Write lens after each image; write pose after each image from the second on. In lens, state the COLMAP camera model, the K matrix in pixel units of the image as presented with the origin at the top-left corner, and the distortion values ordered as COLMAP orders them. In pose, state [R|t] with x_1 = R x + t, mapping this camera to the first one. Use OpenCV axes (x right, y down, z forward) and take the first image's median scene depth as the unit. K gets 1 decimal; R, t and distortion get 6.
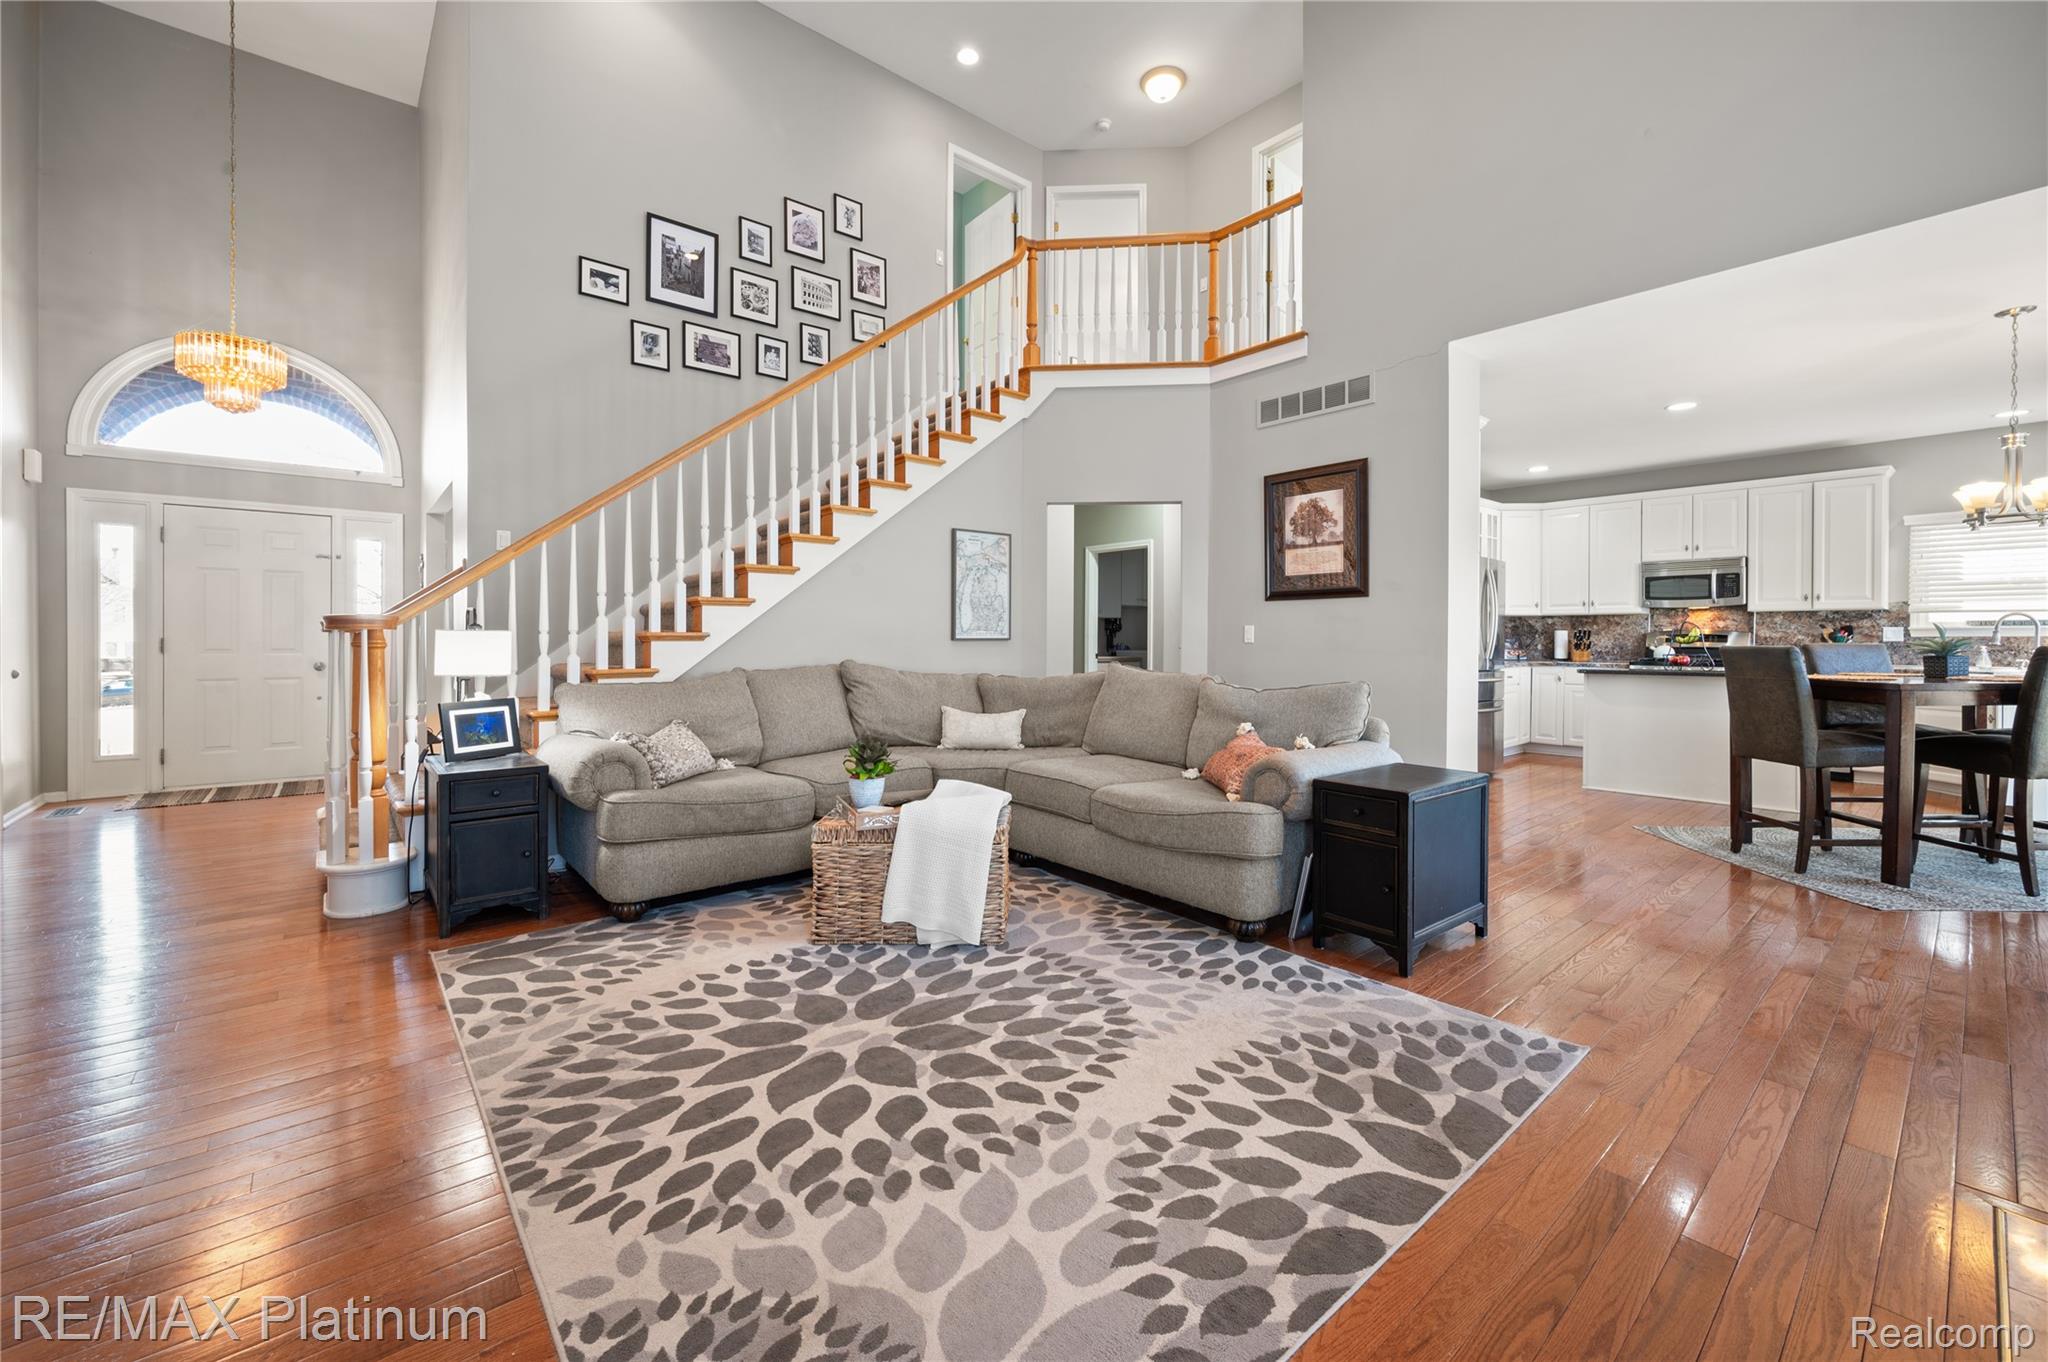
lens RADIAL K [[831.6, 0, 1030.0], [0, 831.6, 642.3], [0, 0, 1]] dist [-0.001558, 0.000037]
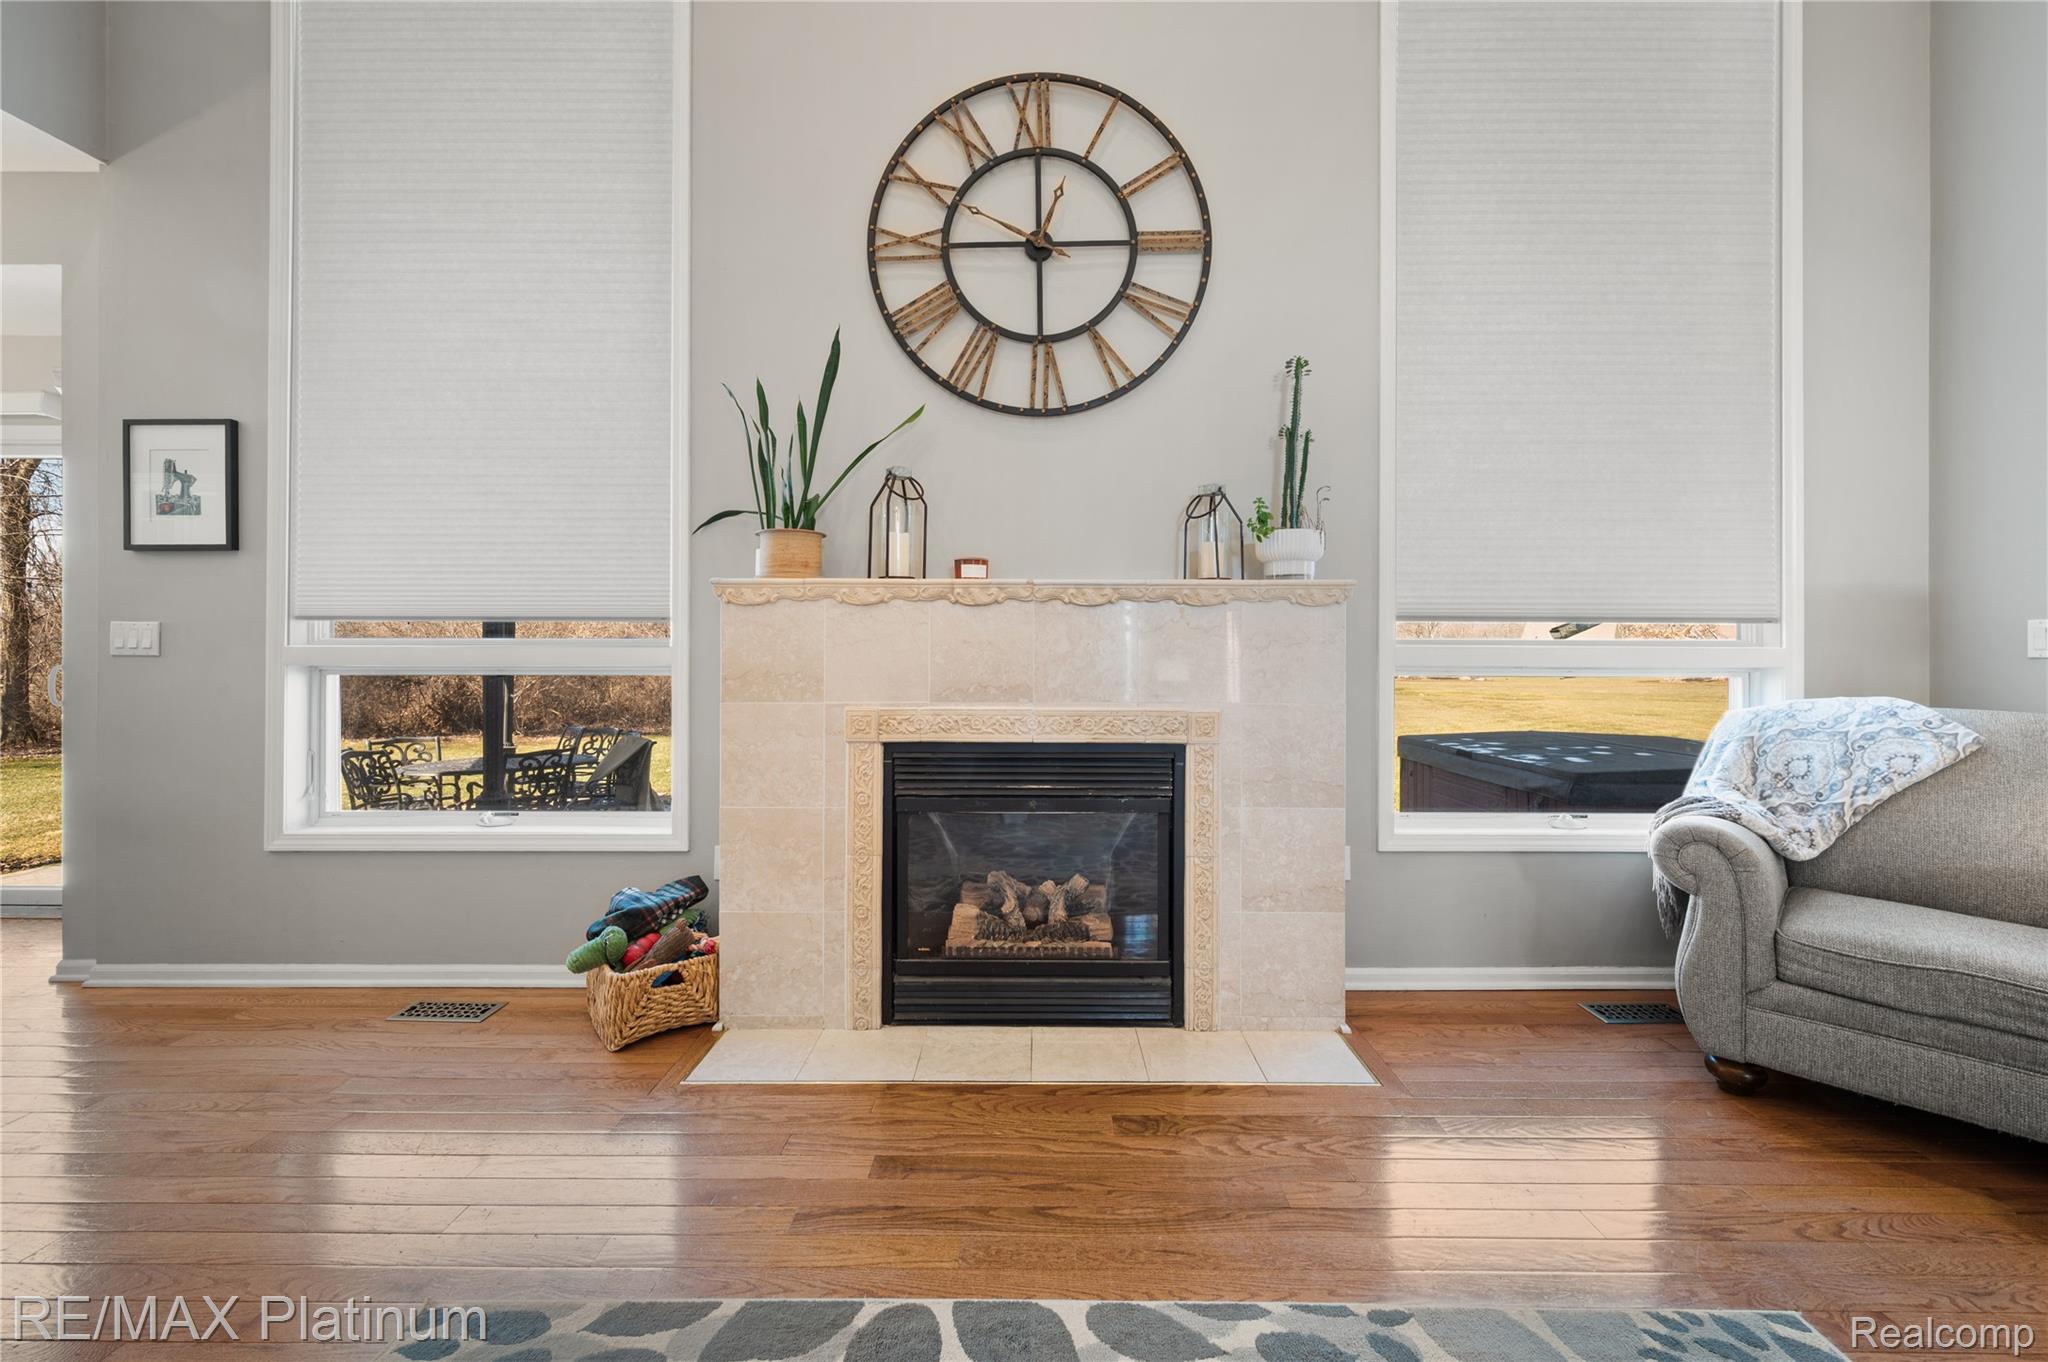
lens RADIAL K [[826.0, 0, 1034.7], [0, 826.0, 653.2], [0, 0, 1]] dist [-0.003738, -0.000468]
pose [[-0.757827, -0.004703, 0.652438, -0.066381], [-0.001167, 0.999982, 0.005853, -0.005173], [-0.652454, 0.003674, -0.757819, 0.955681]]
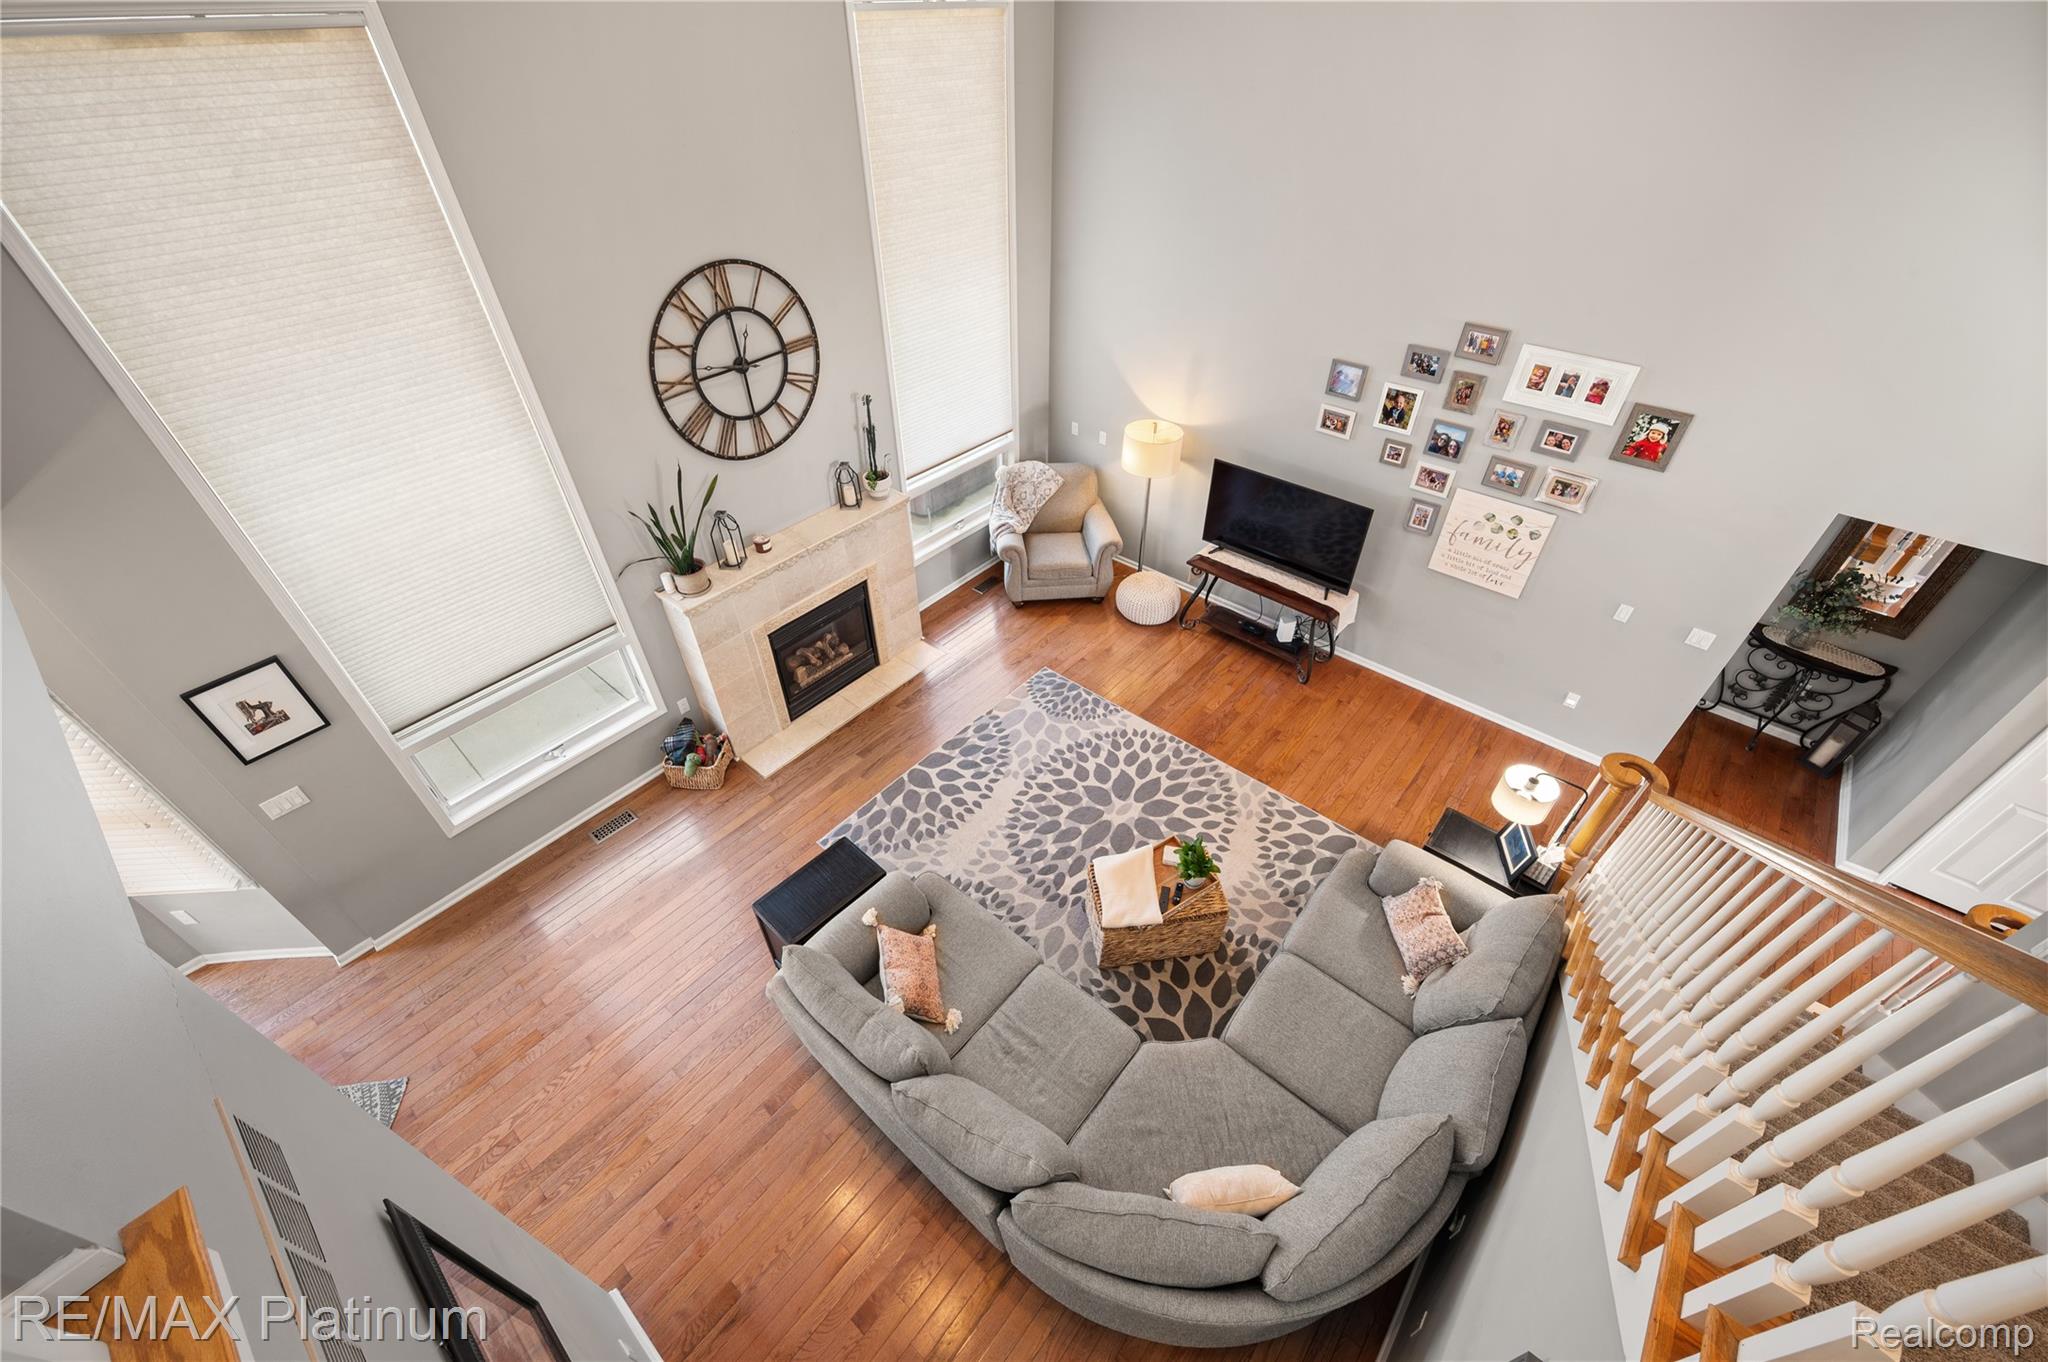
lens RADIAL K [[793.2, 0, 1034.7], [0, 793.2, 676.7], [0, 0, 1]] dist [-0.002150, -0.000115]
pose [[-0.986172, 0.105386, -0.127898, 0.242143], [-0.003457, 0.758507, 0.651656, -1.109114], [0.165687, 0.643087, -0.747654, 2.041266]]
